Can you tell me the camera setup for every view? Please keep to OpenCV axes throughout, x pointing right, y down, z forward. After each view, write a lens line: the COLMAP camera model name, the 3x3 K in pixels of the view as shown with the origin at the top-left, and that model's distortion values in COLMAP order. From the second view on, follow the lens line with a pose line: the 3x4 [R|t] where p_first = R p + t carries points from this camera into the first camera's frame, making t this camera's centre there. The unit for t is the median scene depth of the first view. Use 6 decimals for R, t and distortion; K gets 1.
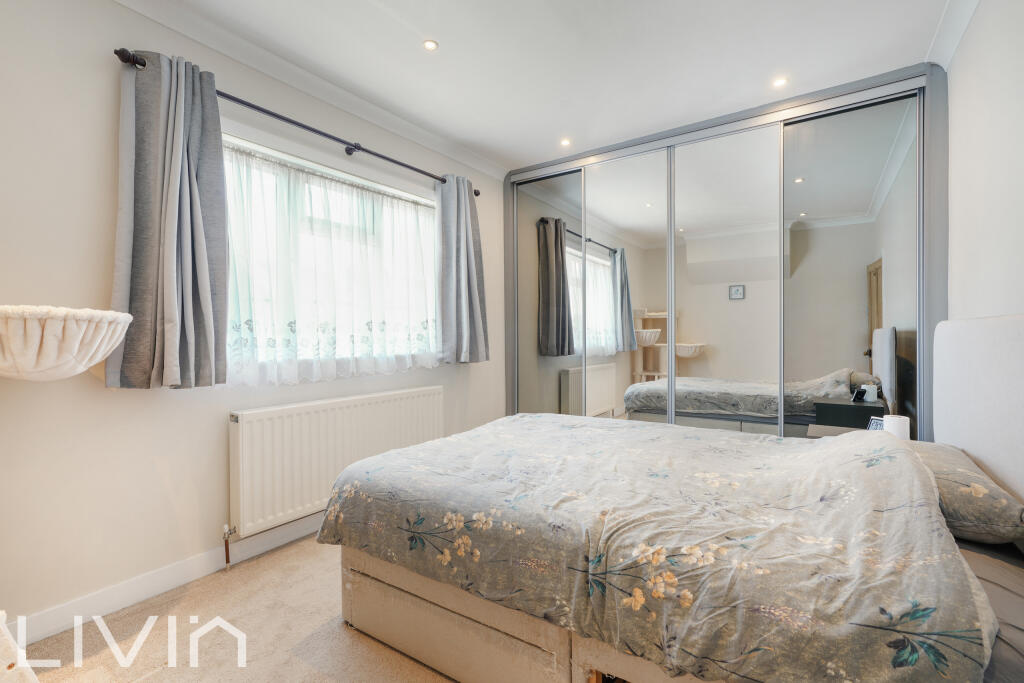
lens RADIAL K [[494.1, 0, 512.0], [0, 494.1, 341.5], [0, 0, 1]] dist [-0.020763, 0.022322]
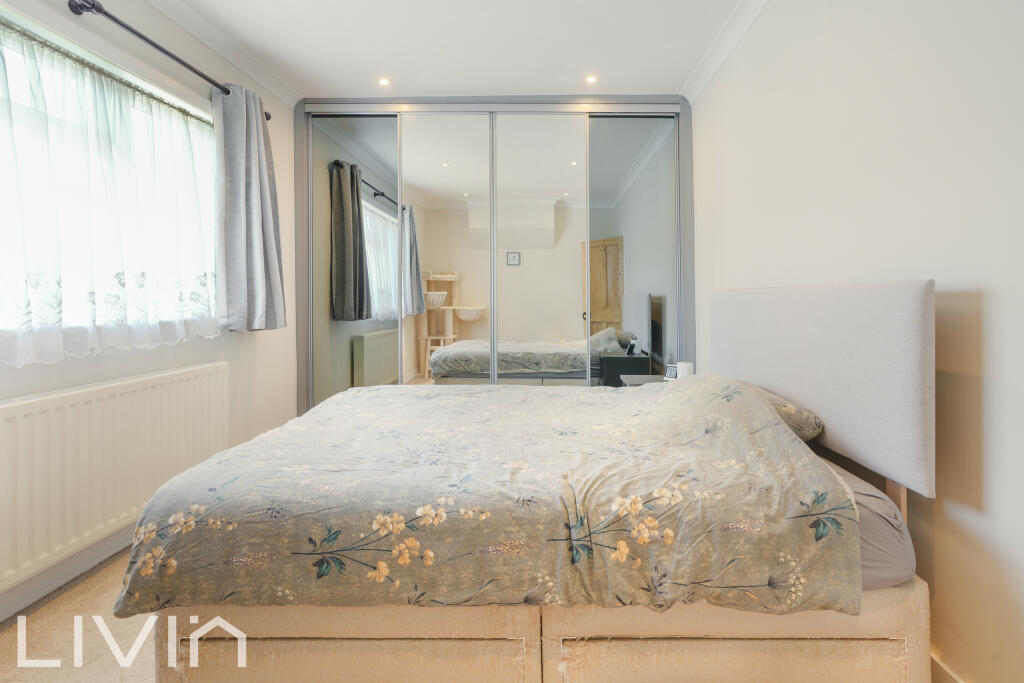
lens RADIAL K [[515.5, 0, 513.1], [0, 515.5, 301.7], [0, 0, 1]] dist [-0.022888, 0.025986]
pose [[0.814319, 0.008570, 0.580355, -0.372318], [-0.004285, 0.999952, -0.008755, 0.005117], [-0.580402, 0.004642, 0.814317, 0.163653]]
